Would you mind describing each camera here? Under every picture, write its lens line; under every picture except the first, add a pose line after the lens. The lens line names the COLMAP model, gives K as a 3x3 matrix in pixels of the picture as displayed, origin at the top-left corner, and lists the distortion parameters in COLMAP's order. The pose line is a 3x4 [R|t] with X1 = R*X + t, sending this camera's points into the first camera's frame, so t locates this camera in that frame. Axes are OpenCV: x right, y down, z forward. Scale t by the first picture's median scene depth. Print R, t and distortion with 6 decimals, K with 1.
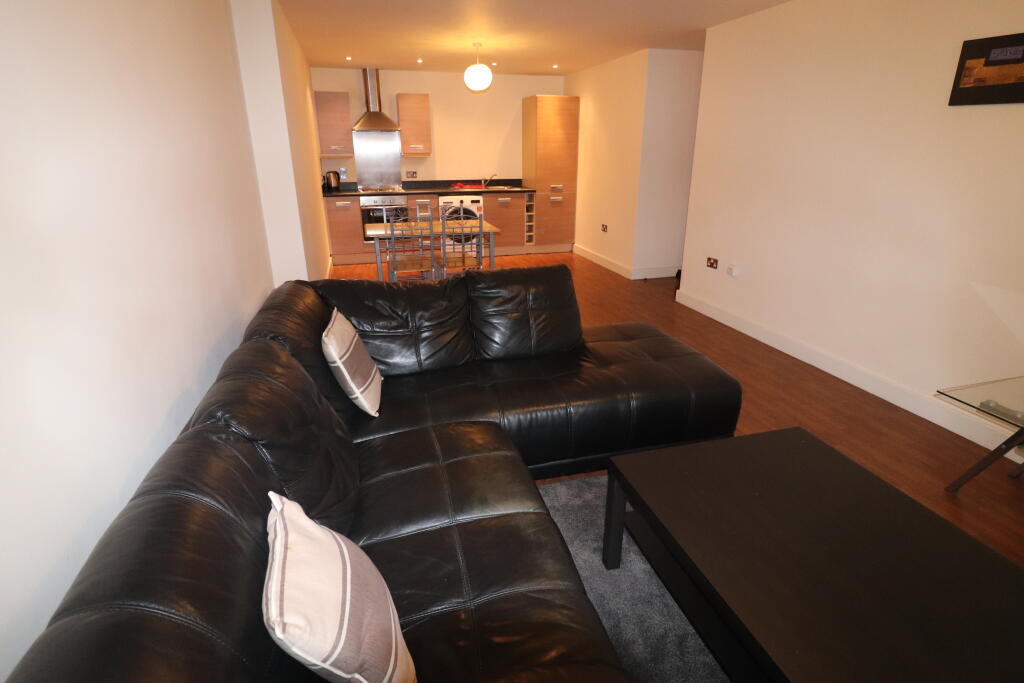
lens RADIAL K [[521.1, 0, 515.1], [0, 521.1, 338.6], [0, 0, 1]] dist [-0.042034, -0.000950]
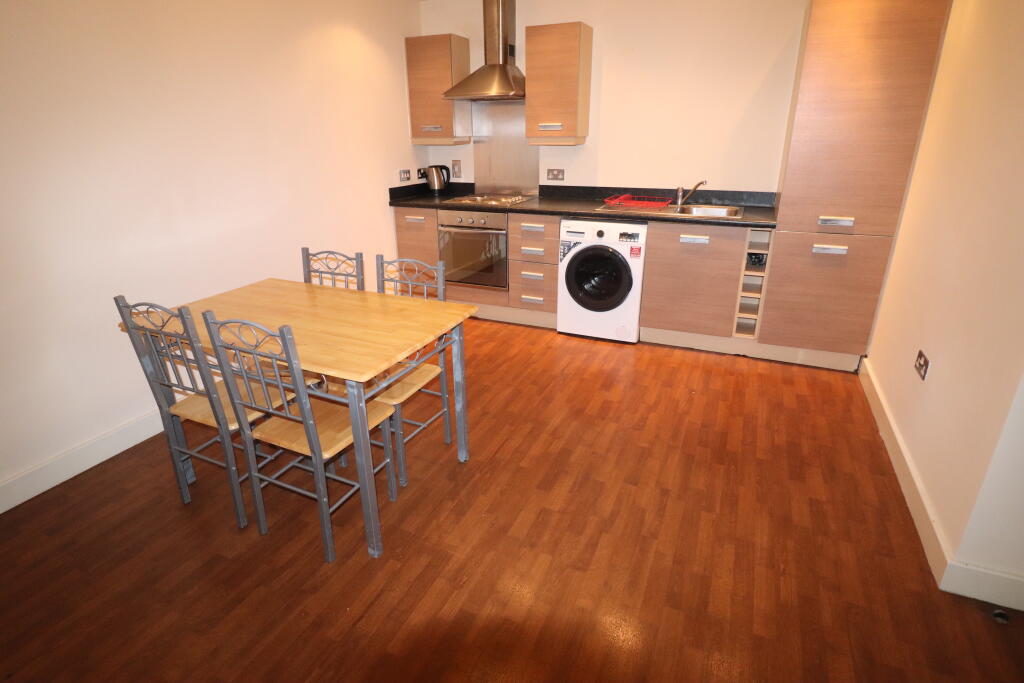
lens RADIAL K [[521.1, 0, 515.1], [0, 521.1, 338.6], [0, 0, 1]] dist [-0.042034, -0.000950]
pose [[0.761427, 0.225485, -0.607771, 0.156832], [-0.212832, 0.972540, 0.094176, -0.190967], [0.612317, 0.057644, 0.788508, 0.550282]]
